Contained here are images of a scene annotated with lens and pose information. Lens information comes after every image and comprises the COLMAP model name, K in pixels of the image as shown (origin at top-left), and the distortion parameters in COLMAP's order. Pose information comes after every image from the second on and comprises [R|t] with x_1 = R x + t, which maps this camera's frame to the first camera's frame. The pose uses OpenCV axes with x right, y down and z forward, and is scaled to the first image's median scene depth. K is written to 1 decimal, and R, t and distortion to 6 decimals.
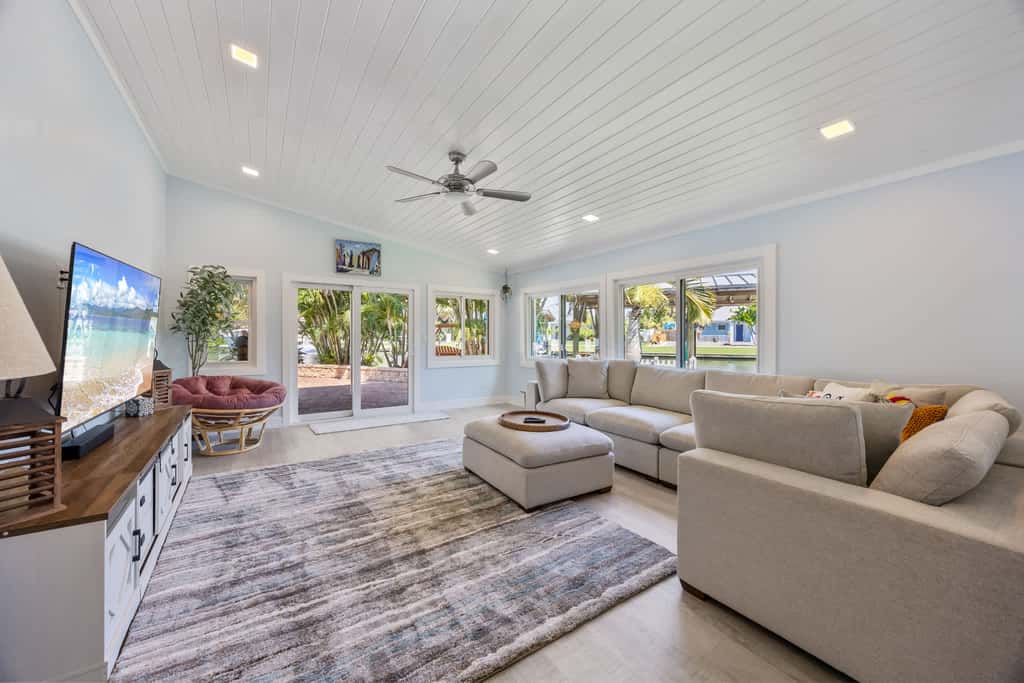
lens RADIAL K [[396.4, 0, 520.3], [0, 396.4, 337.8], [0, 0, 1]] dist [-0.001136, -0.000173]
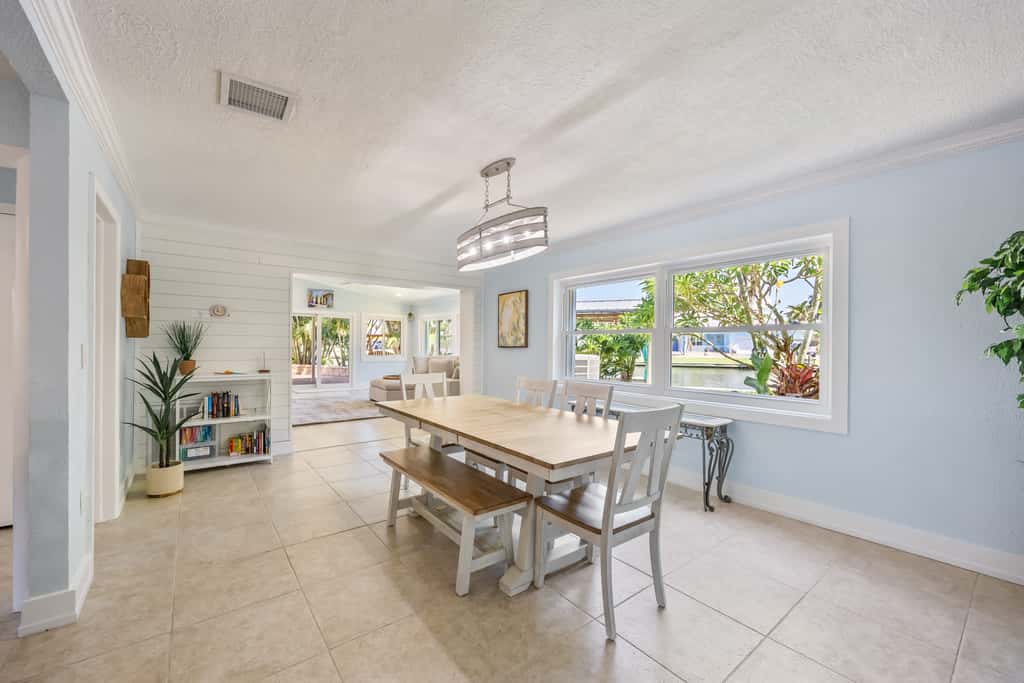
lens RADIAL K [[396.4, 0, 510.7], [0, 396.4, 343.3], [0, 0, 1]] dist [-0.001136, -0.000173]
pose [[0.996191, 0.007519, 0.086874, 0.286354], [-0.006865, 0.999946, -0.007827, 0.007844], [-0.086928, 0.007200, 0.996189, -0.838664]]
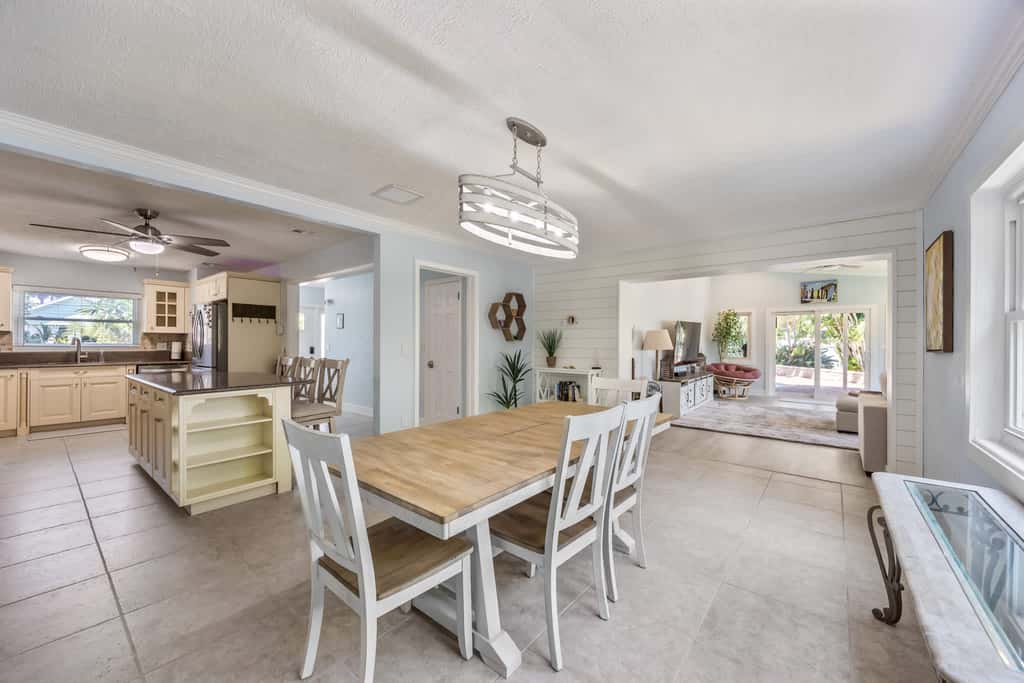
lens RADIAL K [[396.4, 0, 512.2], [0, 396.4, 343.2], [0, 0, 1]] dist [-0.001136, -0.000173]
pose [[0.306476, 0.002840, -0.951874, 0.639294], [-0.011223, 0.999937, -0.000630, 0.004625], [0.951812, 0.010876, 0.306488, -0.531747]]
